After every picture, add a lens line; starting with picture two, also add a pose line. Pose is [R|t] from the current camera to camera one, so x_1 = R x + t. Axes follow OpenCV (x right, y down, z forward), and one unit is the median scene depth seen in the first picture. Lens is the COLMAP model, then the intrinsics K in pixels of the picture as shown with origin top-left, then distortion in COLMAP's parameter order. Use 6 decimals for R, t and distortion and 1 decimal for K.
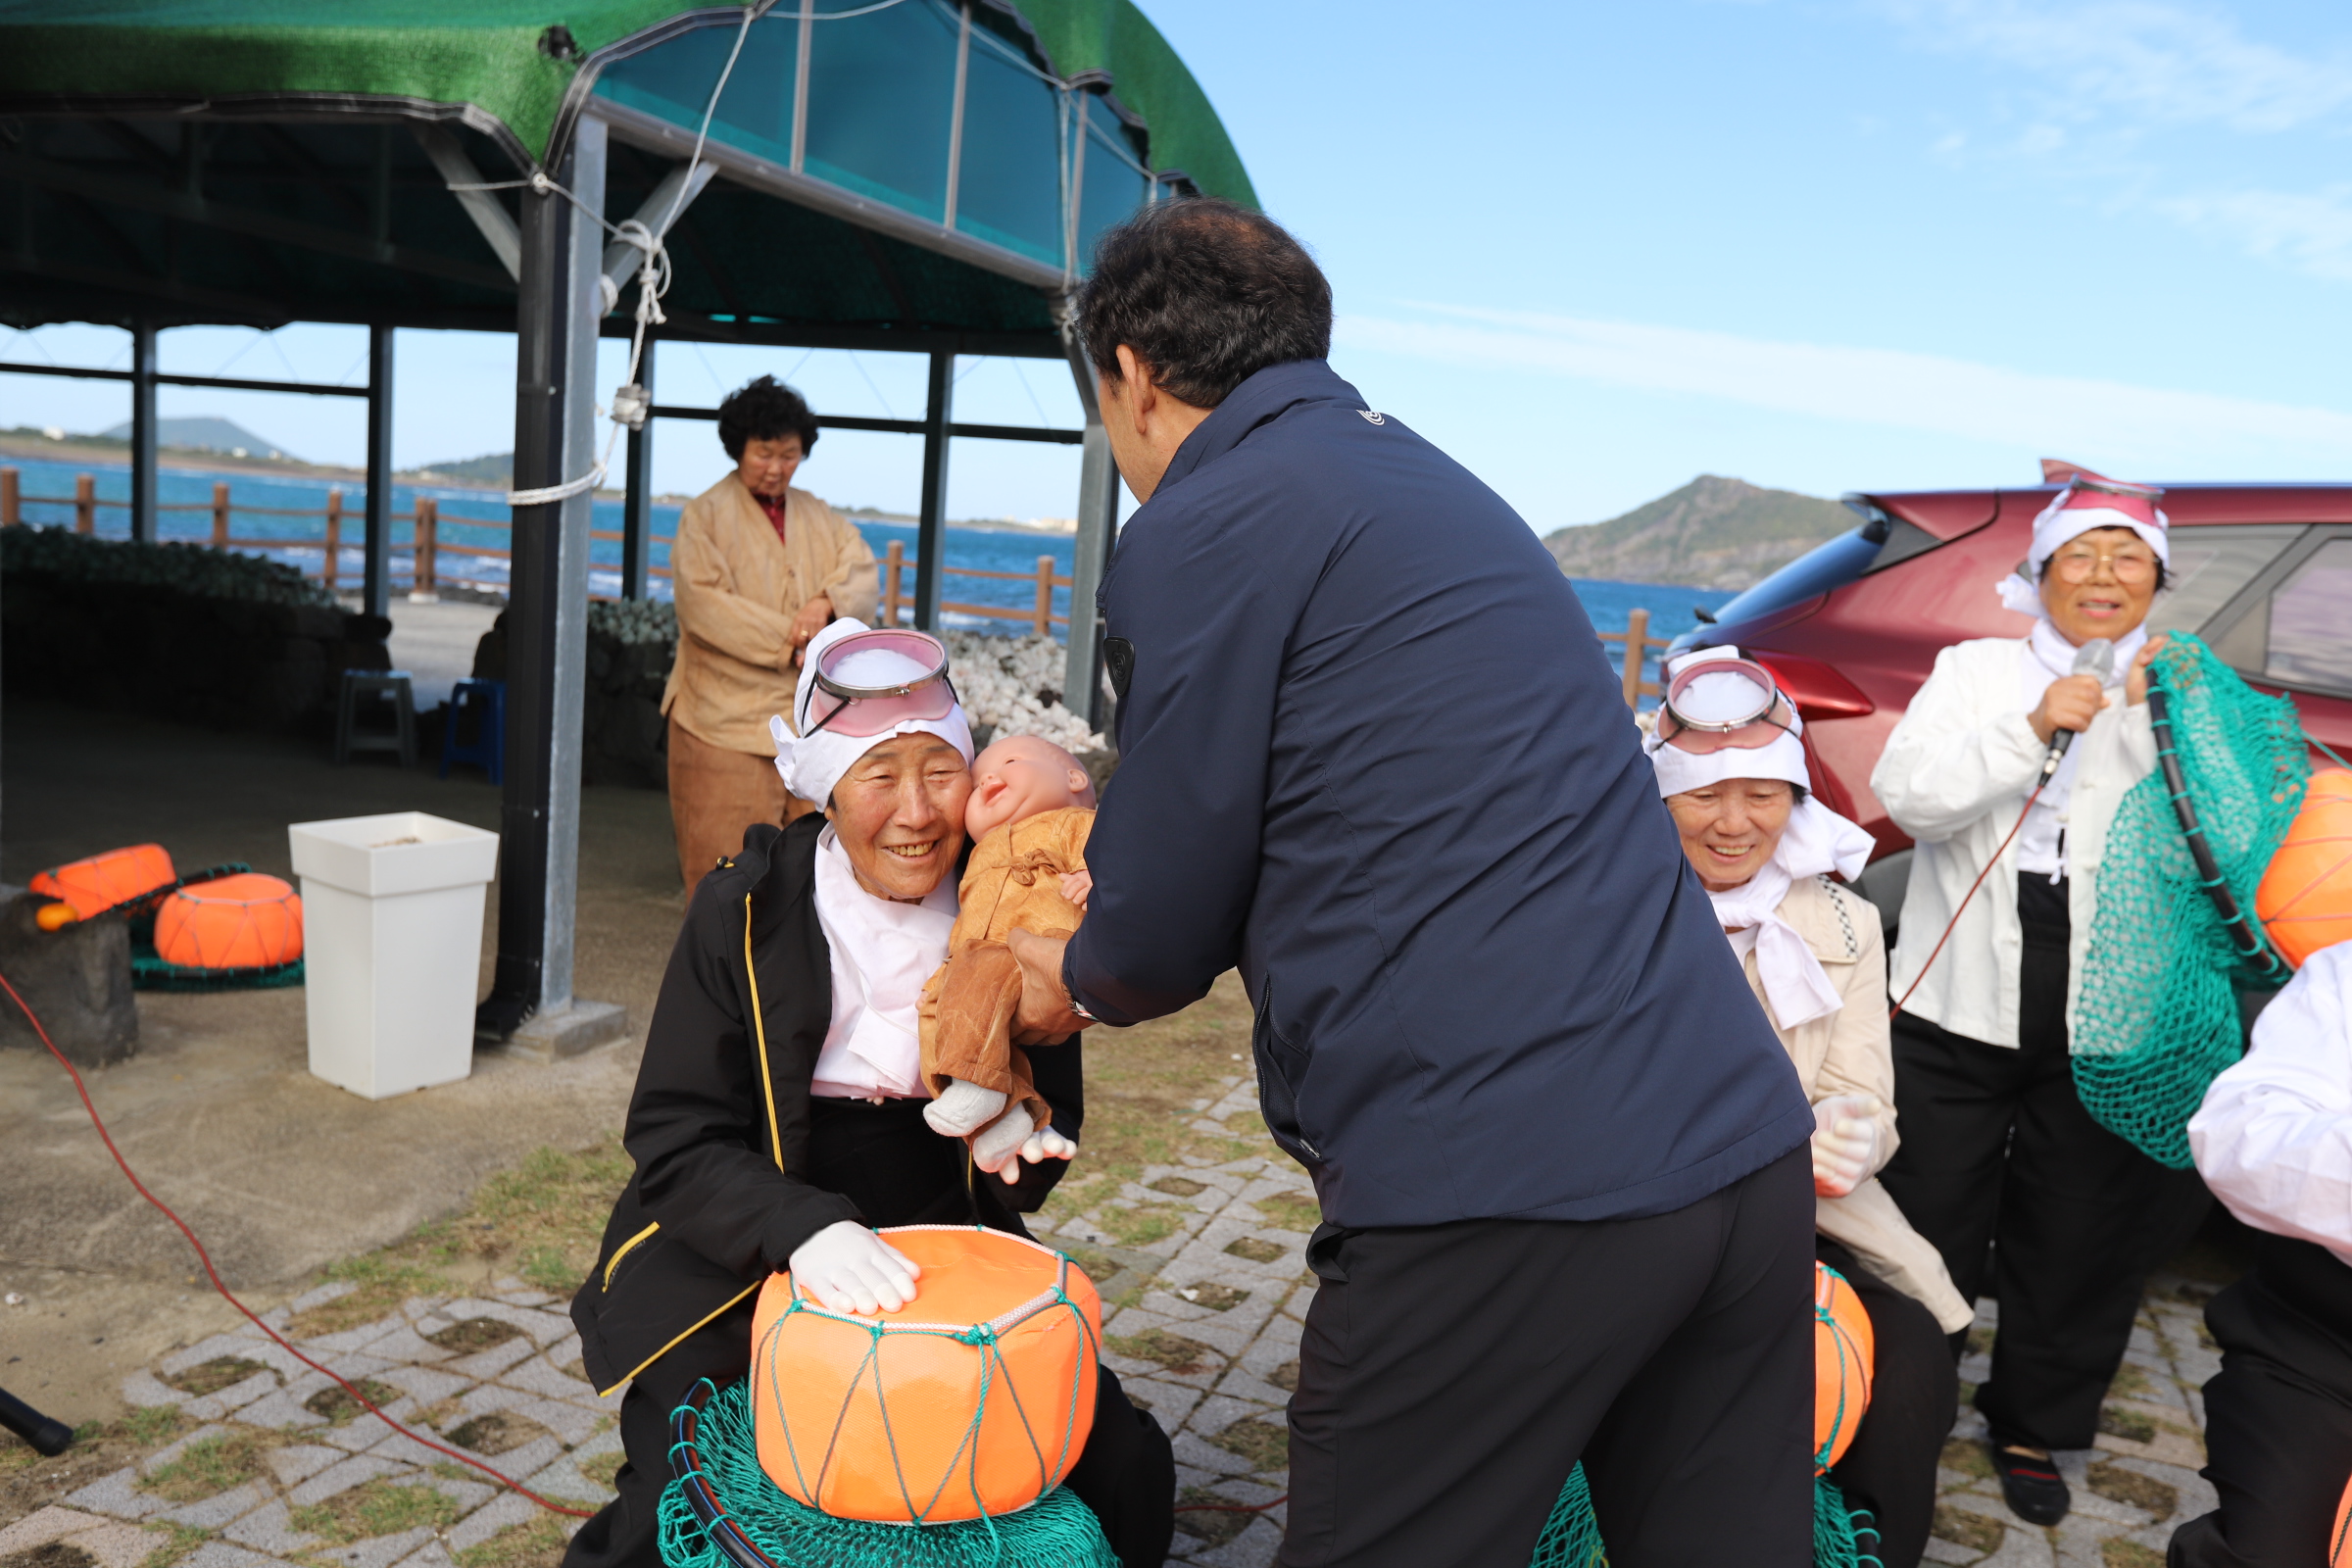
lens RADIAL K [[1919.3, 0, 1188.0], [0, 1919.3, 780.5], [0, 0, 1]] dist [-0.020284, 0.110851]
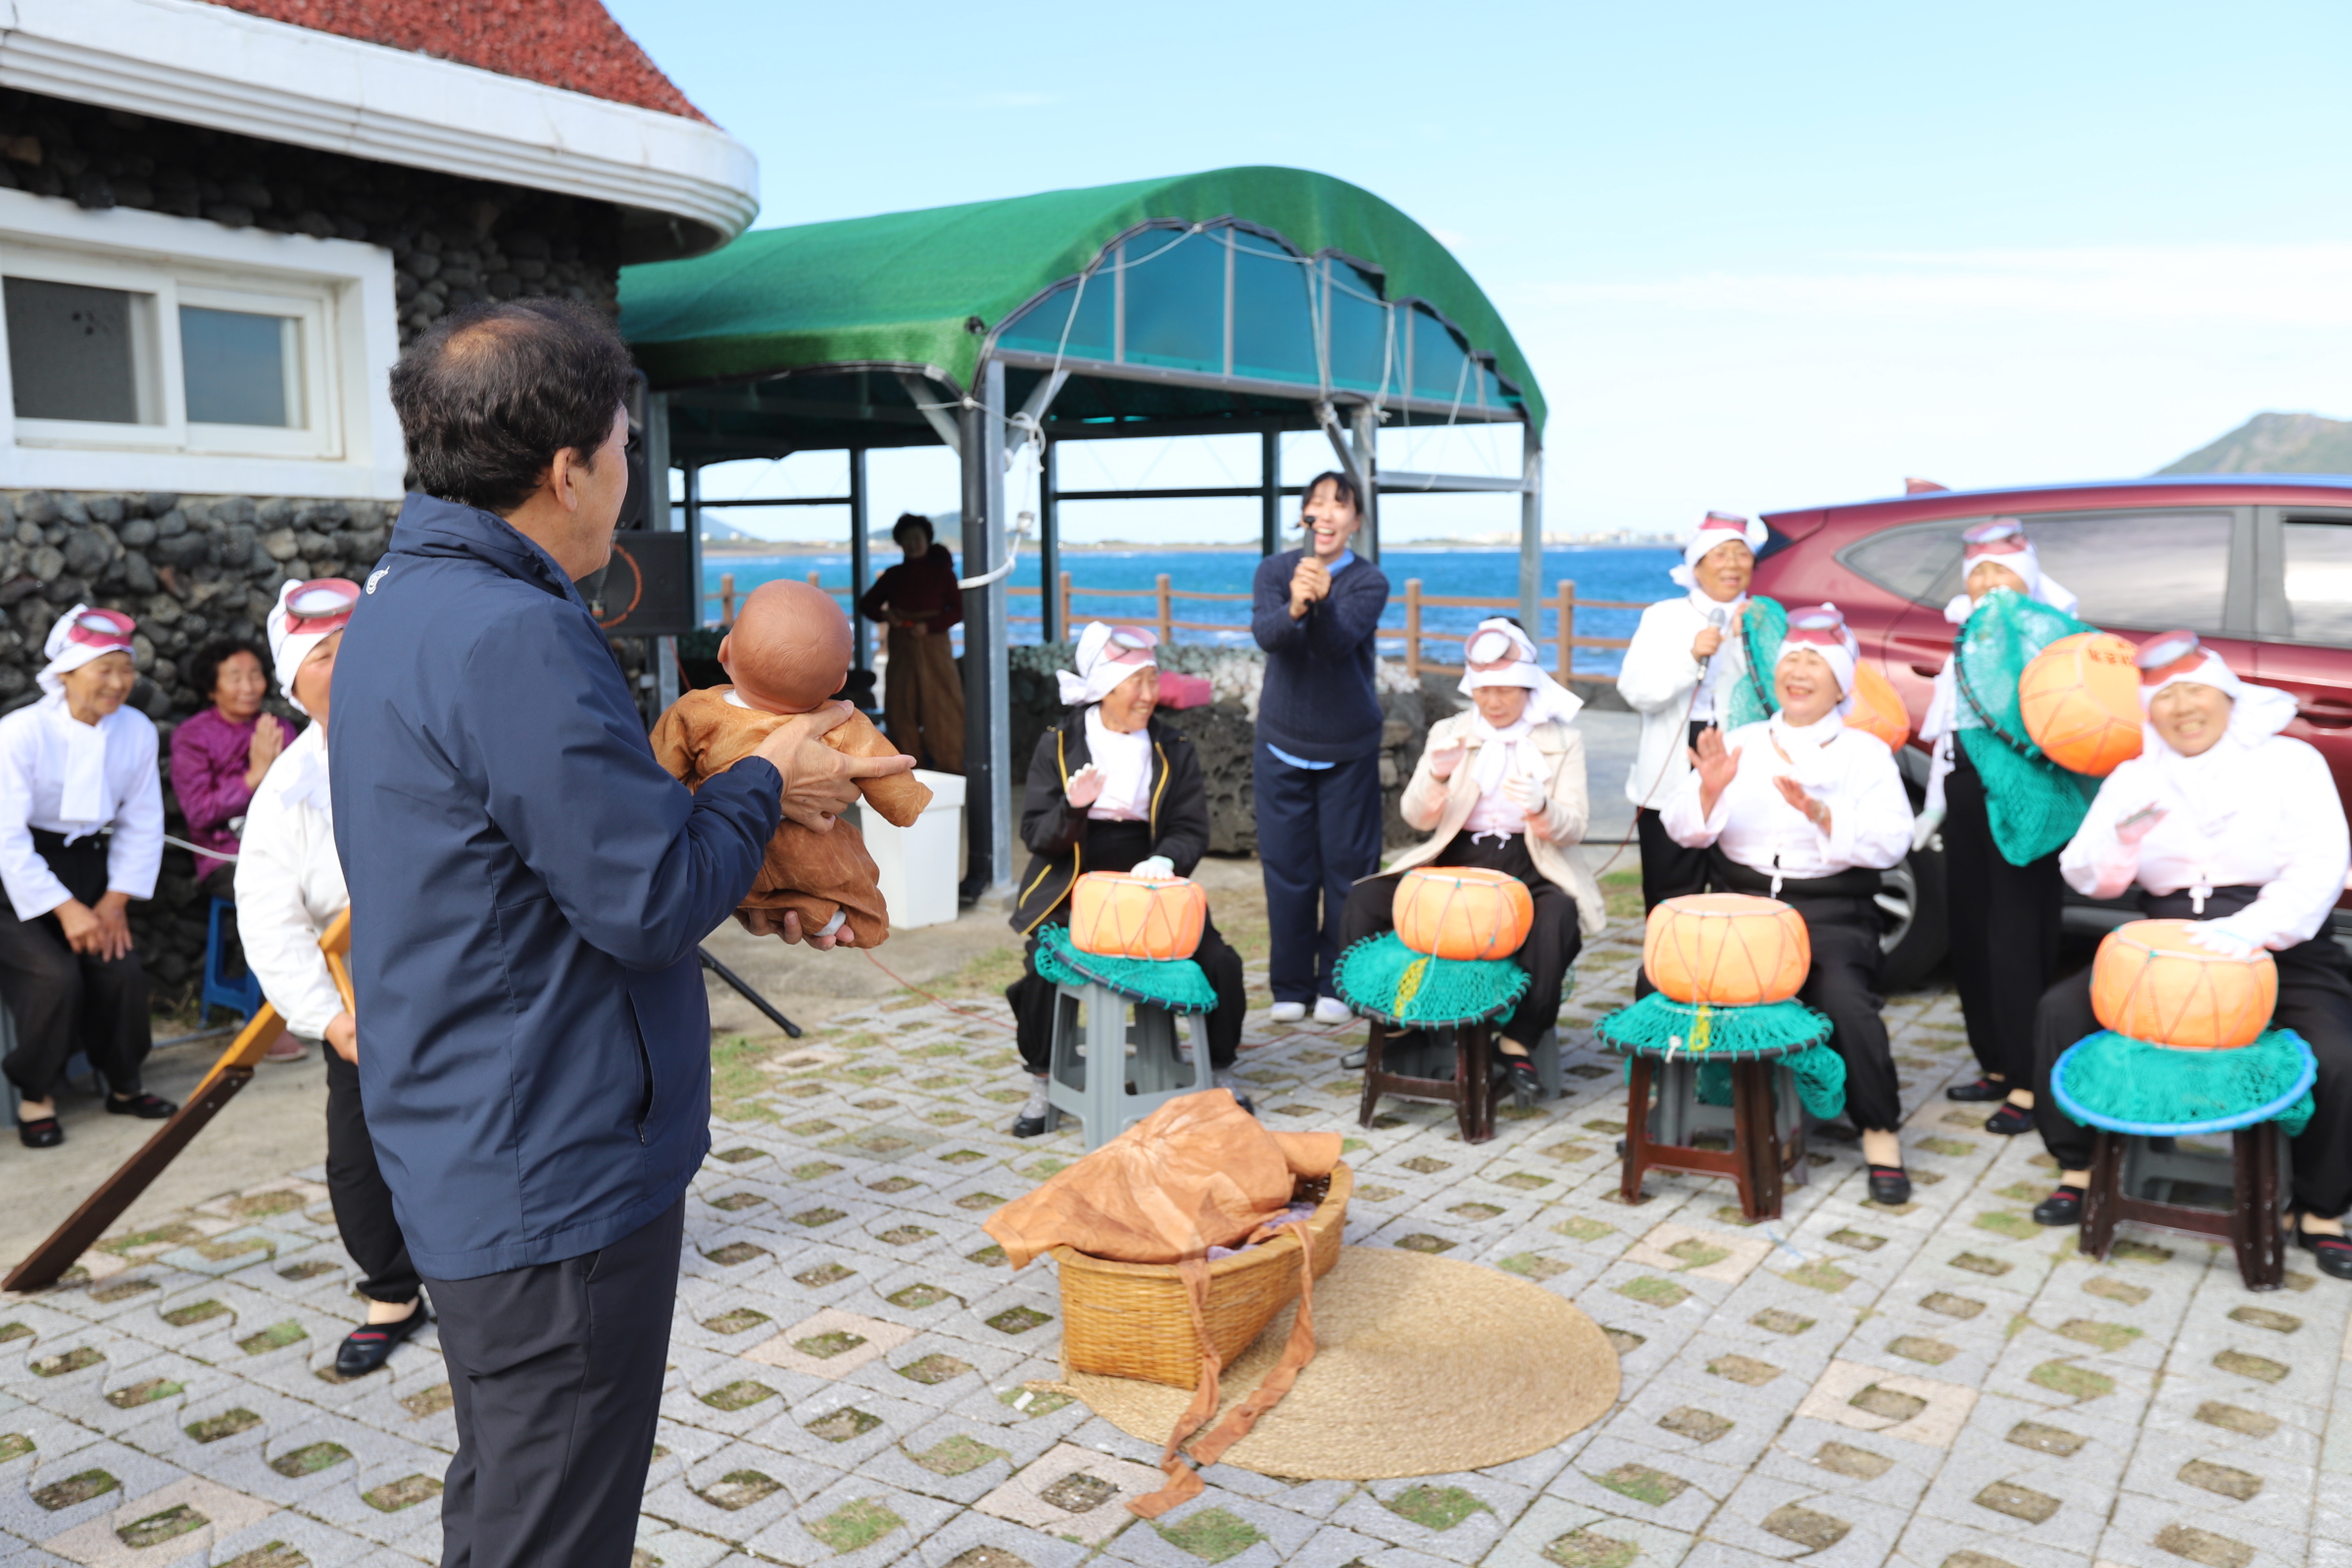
lens RADIAL K [[2049.5, 0, 1186.5], [0, 2049.5, 783.5], [0, 0, 1]] dist [-0.016101, 0.137939]
pose [[0.971616, -0.058501, -0.229216, 0.249109], [0.054733, 0.998241, -0.022765, 0.082505], [0.230145, 0.009573, 0.973109, -0.725523]]
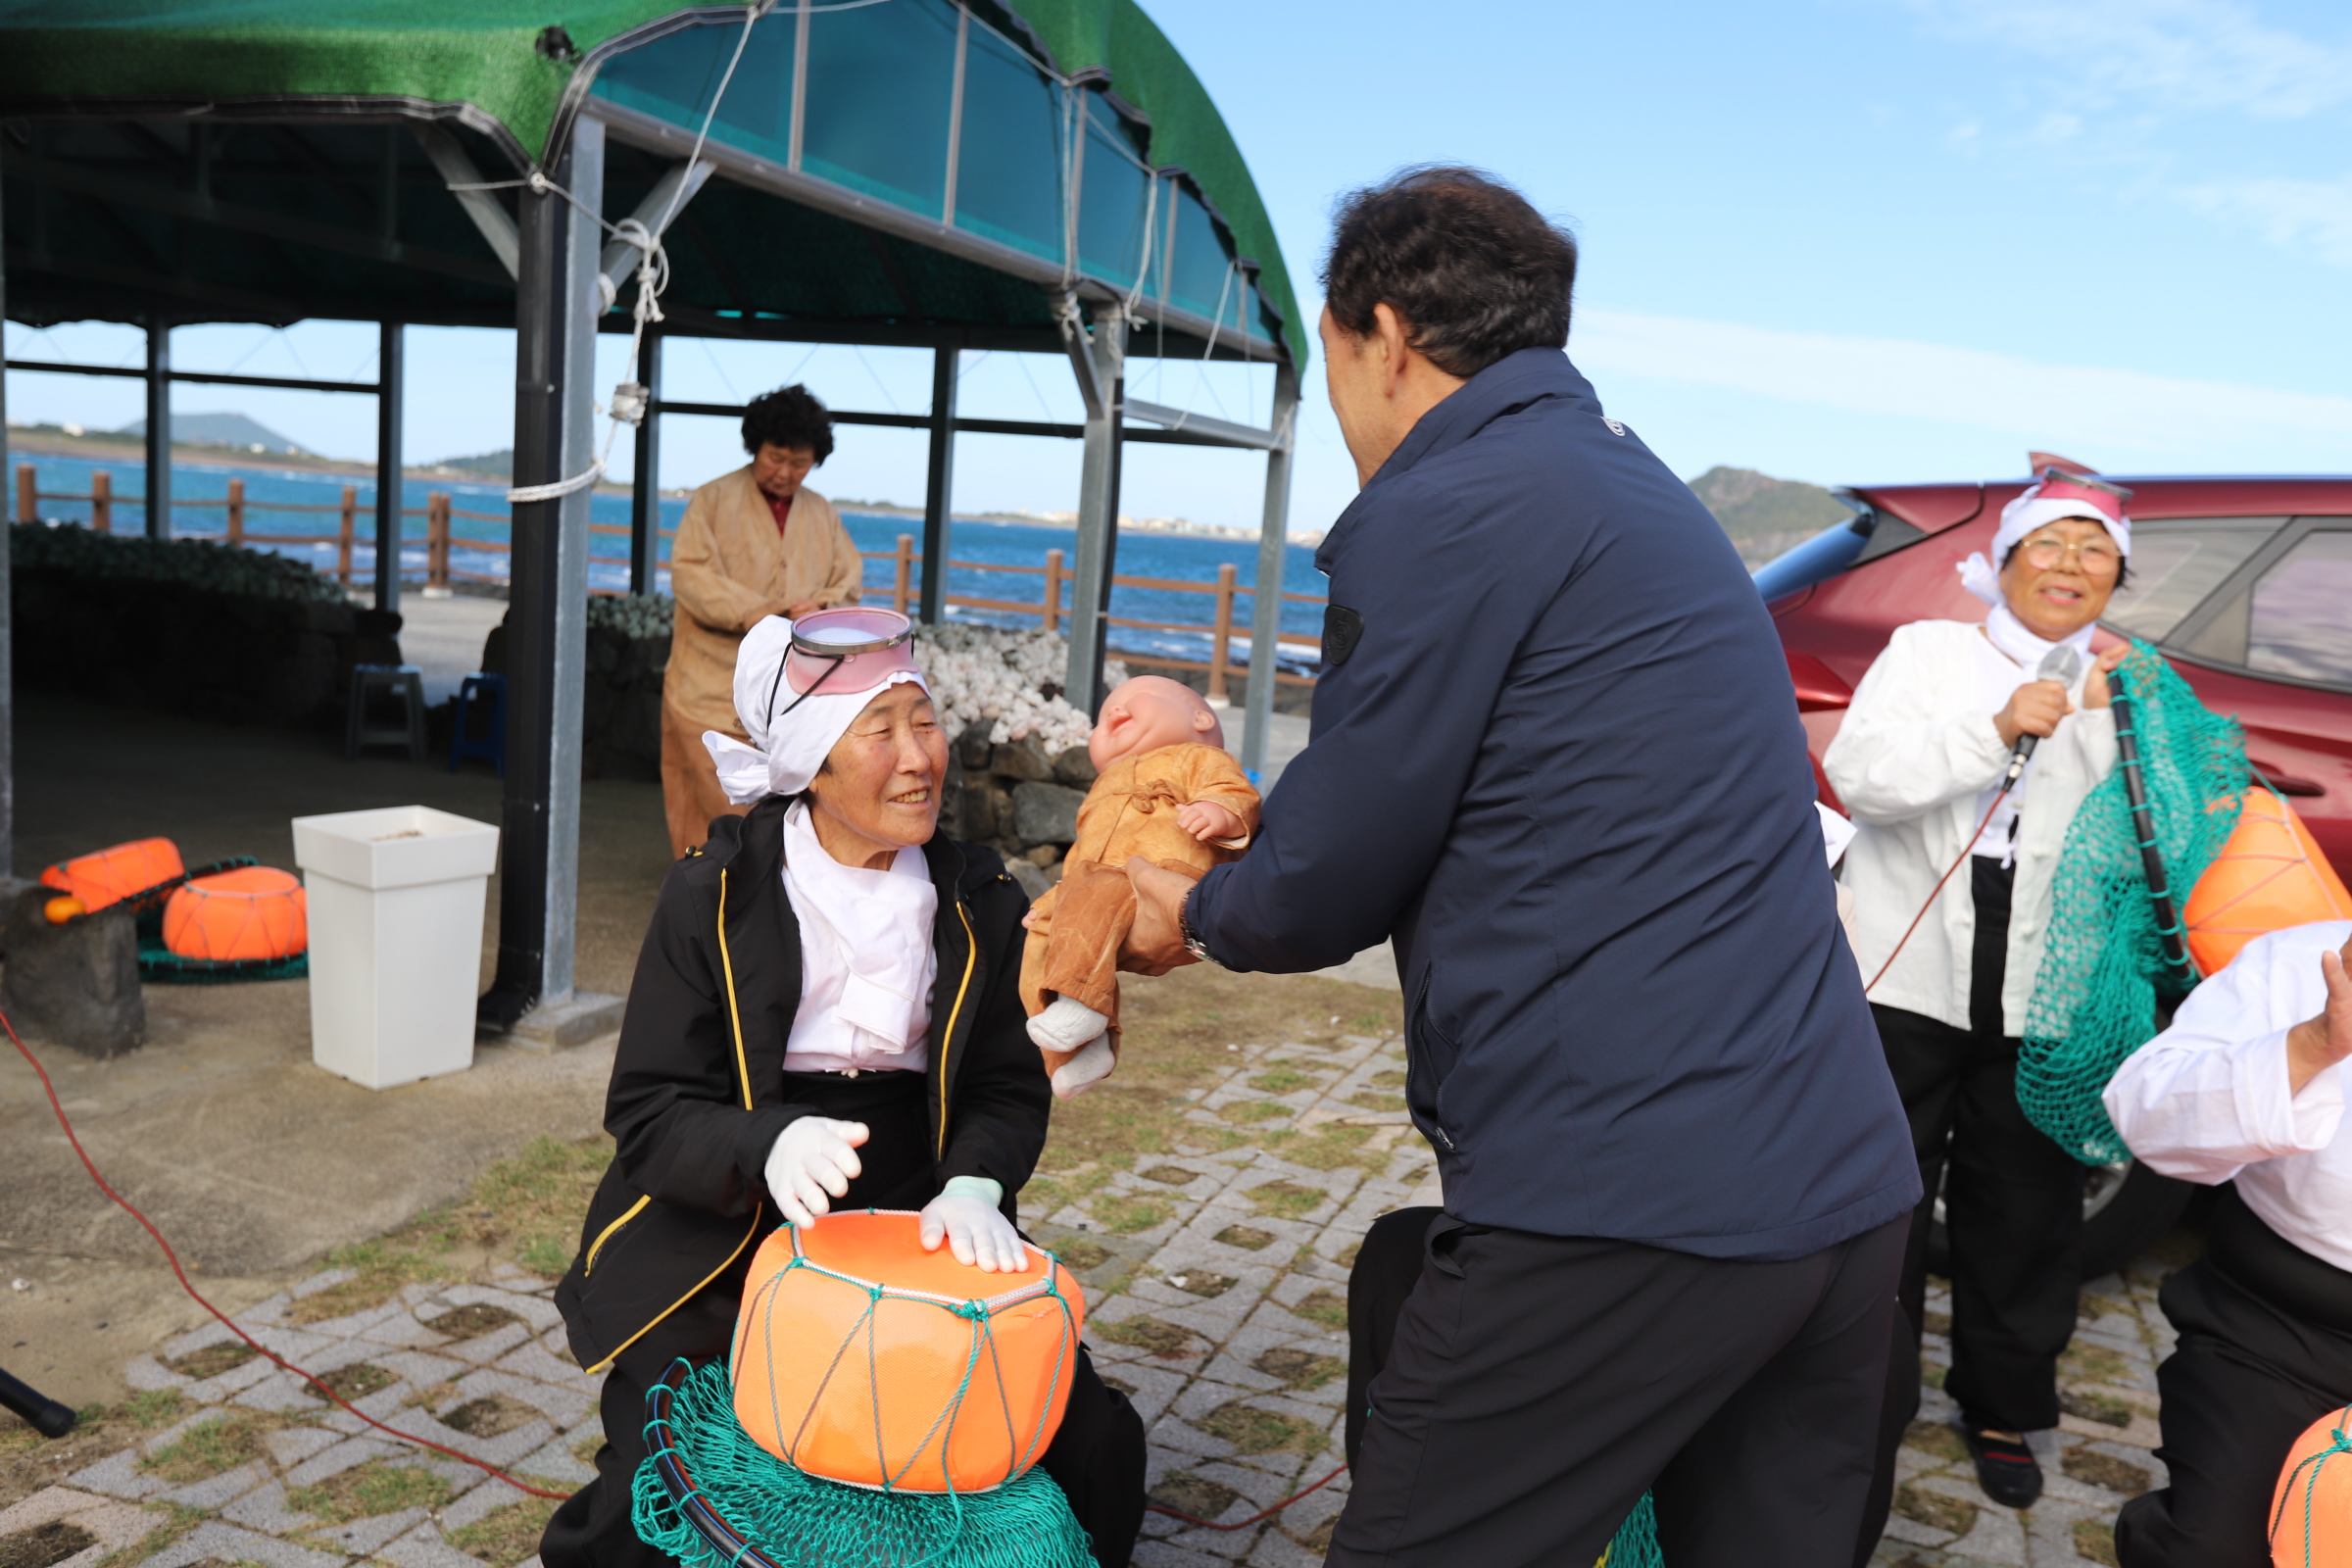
lens RADIAL K [[1919.3, 0, 1188.0], [0, 1919.3, 780.5], [0, 0, 1]] dist [-0.020284, 0.110851]
pose [[0.999967, -0.001811, -0.007861, 0.011353], [0.001841, 0.999991, 0.003780, 0.000021], [0.007854, -0.003794, 0.999962, -0.008068]]
